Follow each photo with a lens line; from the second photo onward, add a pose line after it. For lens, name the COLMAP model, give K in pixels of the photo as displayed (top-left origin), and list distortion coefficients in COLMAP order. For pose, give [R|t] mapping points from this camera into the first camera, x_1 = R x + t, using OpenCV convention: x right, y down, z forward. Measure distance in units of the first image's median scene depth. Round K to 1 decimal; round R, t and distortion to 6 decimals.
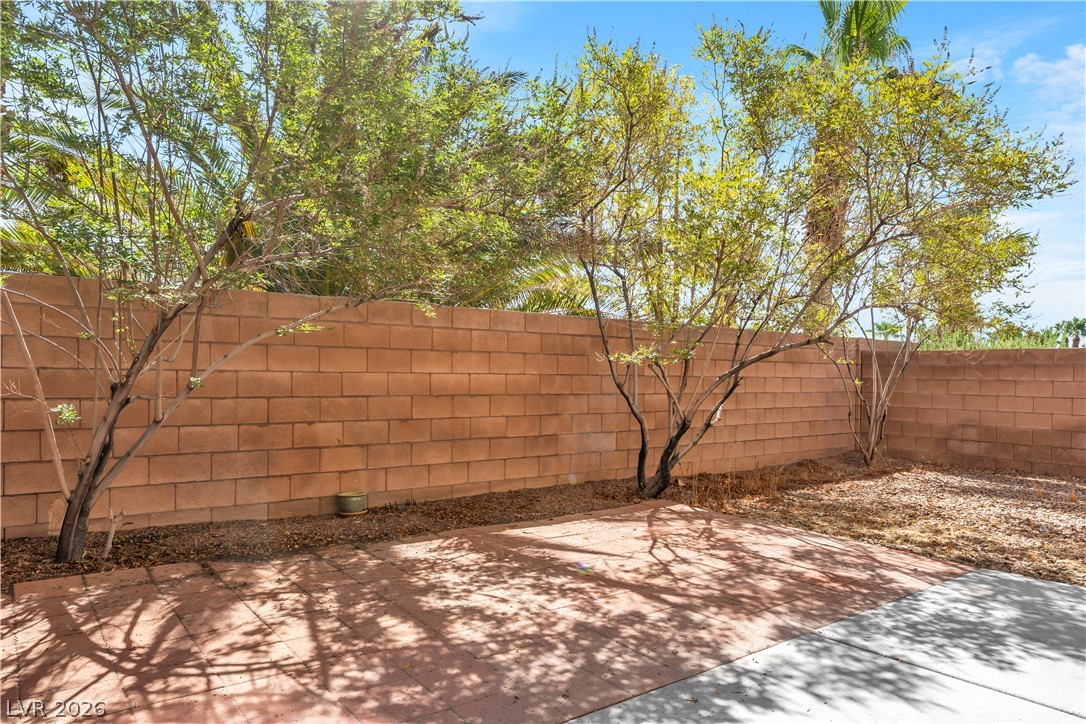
lens RADIAL K [[683.3, 0, 544.9], [0, 683.3, 403.7], [0, 0, 1]] dist [0.003025, 0.000195]
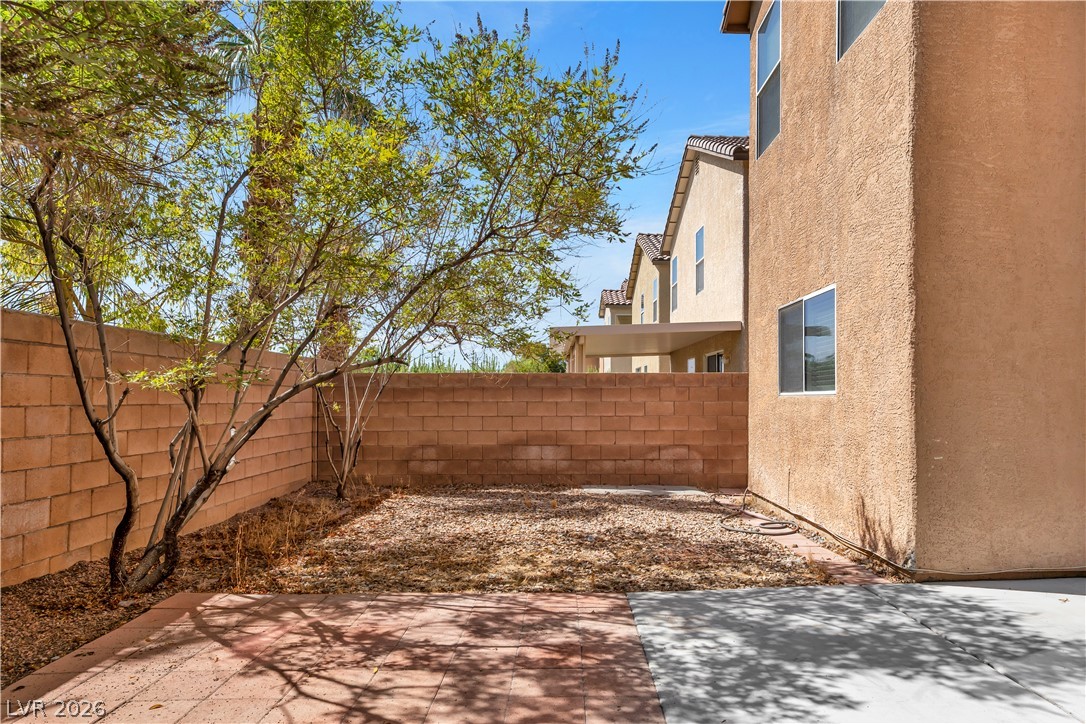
lens RADIAL K [[683.3, 0, 544.9], [0, 683.3, 403.7], [0, 0, 1]] dist [0.003025, 0.000195]
pose [[0.589470, -0.020266, 0.807536, -0.215088], [0.044849, 0.998964, -0.007669, -0.030506], [-0.806544, 0.040738, 0.589768, 0.461851]]
